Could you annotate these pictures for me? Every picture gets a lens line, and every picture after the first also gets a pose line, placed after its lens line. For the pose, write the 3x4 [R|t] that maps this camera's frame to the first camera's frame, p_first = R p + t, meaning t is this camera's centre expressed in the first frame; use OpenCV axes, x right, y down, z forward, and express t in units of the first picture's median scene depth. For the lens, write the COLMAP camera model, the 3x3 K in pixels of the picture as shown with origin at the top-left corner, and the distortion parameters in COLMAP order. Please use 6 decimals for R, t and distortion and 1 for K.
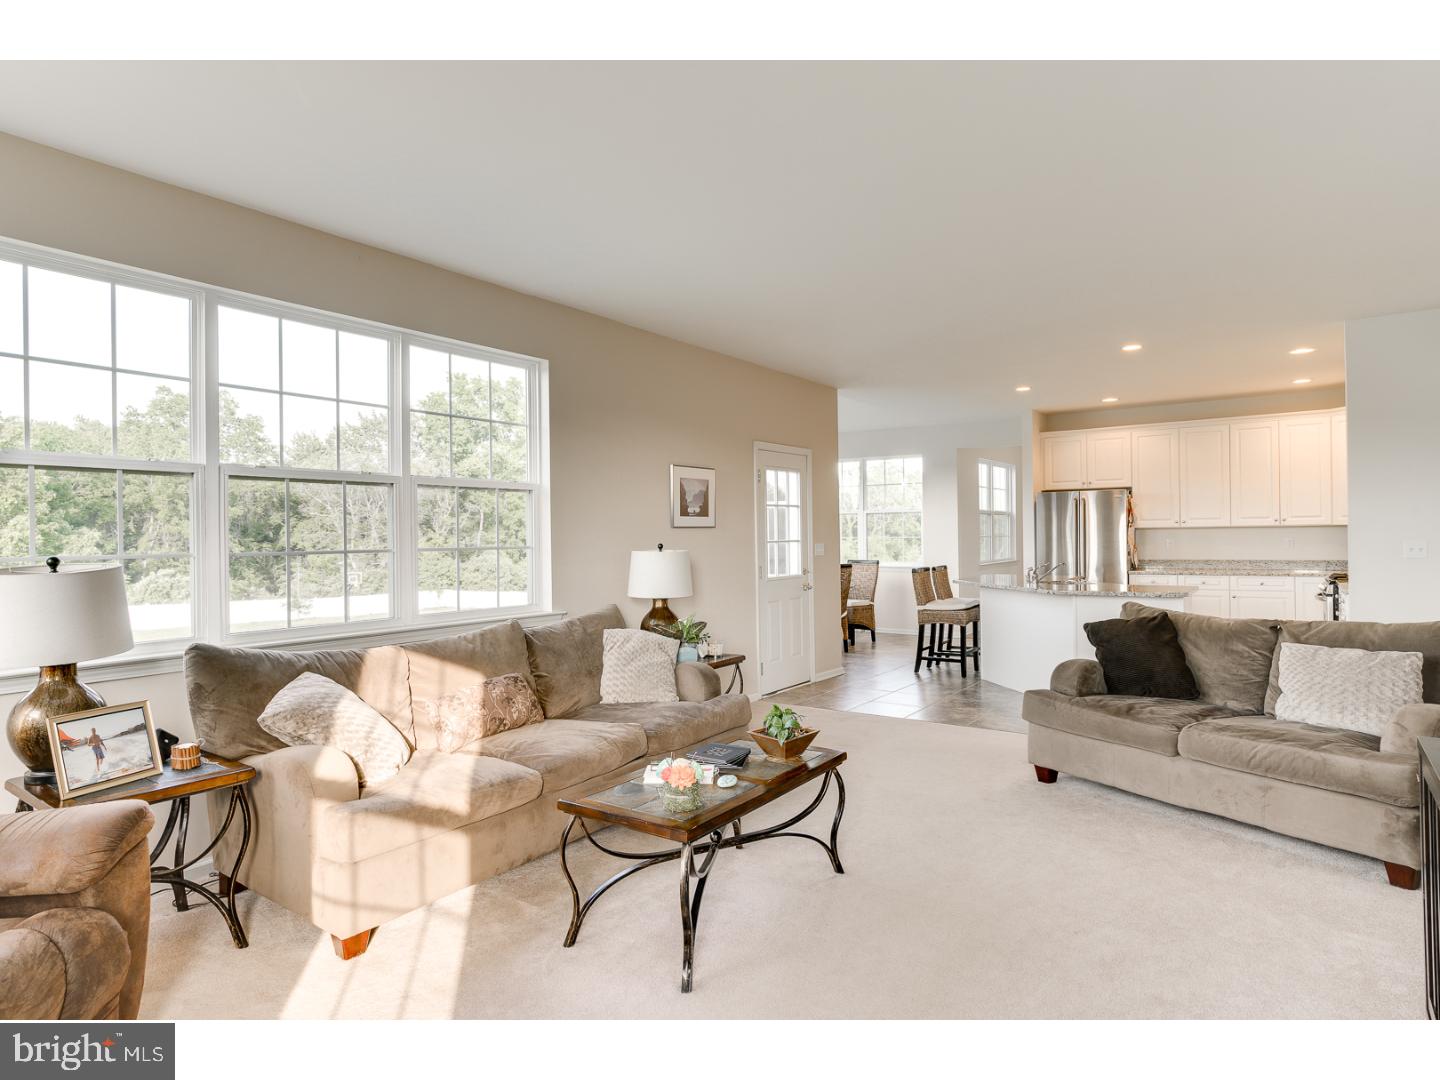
lens RADIAL K [[838.2, 0, 715.7], [0, 838.2, 536.5], [0, 0, 1]] dist [0.000518, -0.000834]
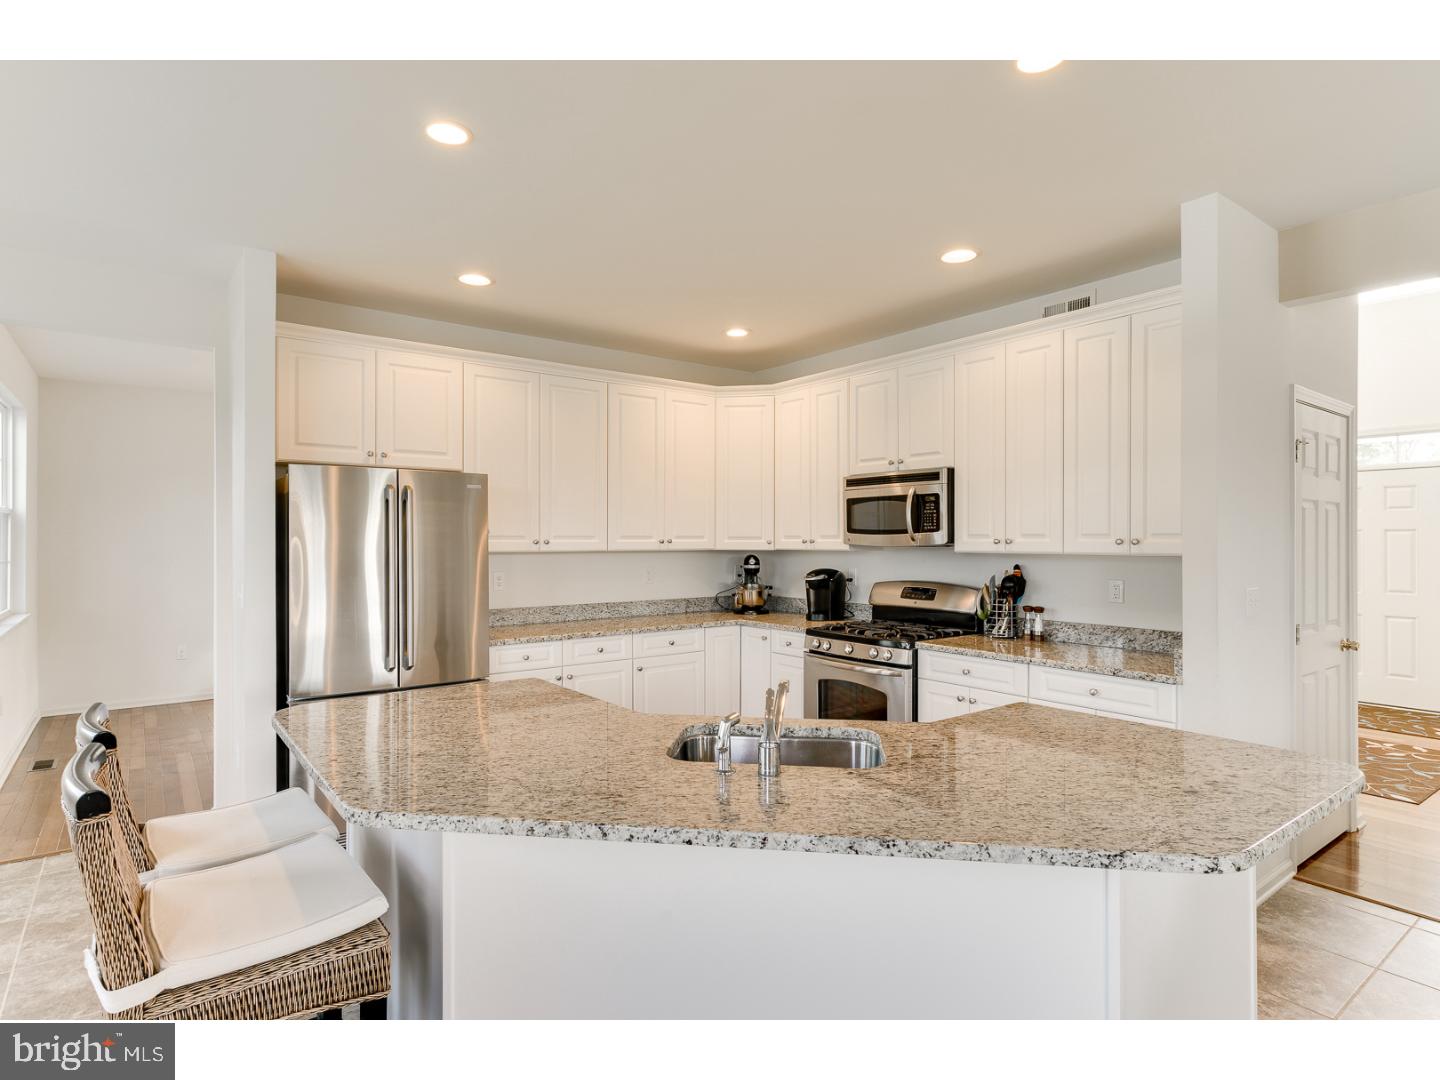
lens RADIAL K [[755.0, 0, 712.9], [0, 755.0, 536.4], [0, 0, 1]] dist [0.000968, -0.000711]
pose [[0.328505, 0.017190, 0.944346, 0.118434], [-0.002356, 0.999846, -0.017381, -0.012763], [-0.944499, 0.003485, 0.328495, 0.735976]]
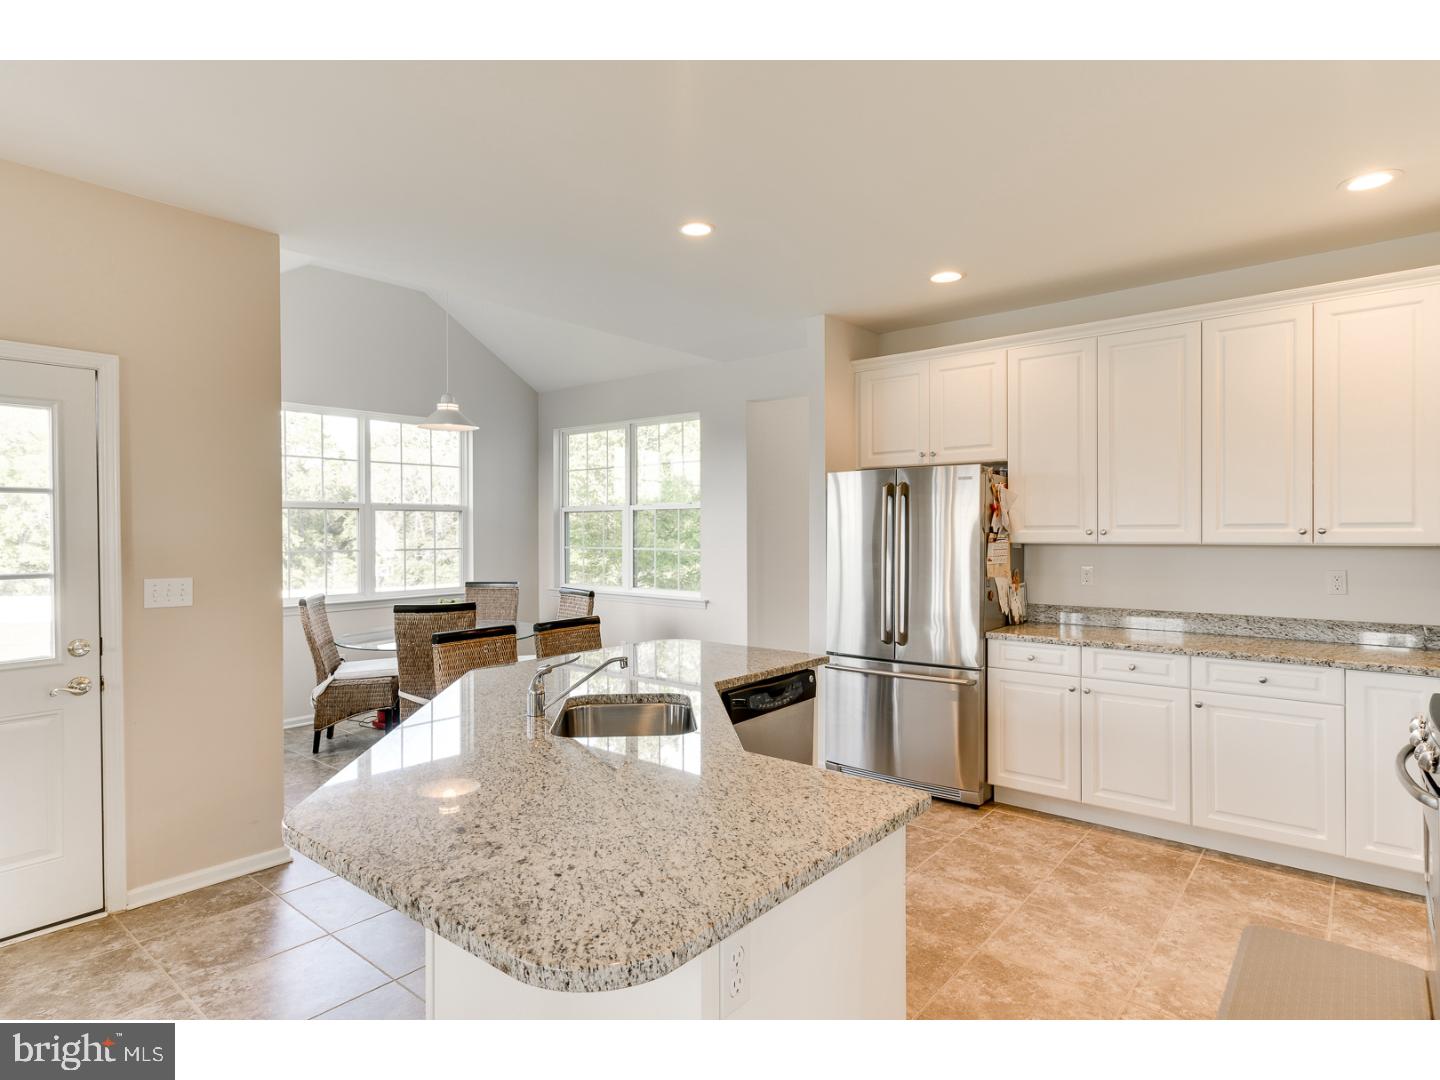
lens RADIAL K [[773.0, 0, 715.9], [0, 773.0, 540.4], [0, 0, 1]] dist [-0.005724, 0.001145]
pose [[0.995775, 0.010154, -0.091265, 0.381533], [-0.009139, 0.999892, 0.011531, -0.016074], [0.091372, -0.010648, 0.995760, 0.545063]]
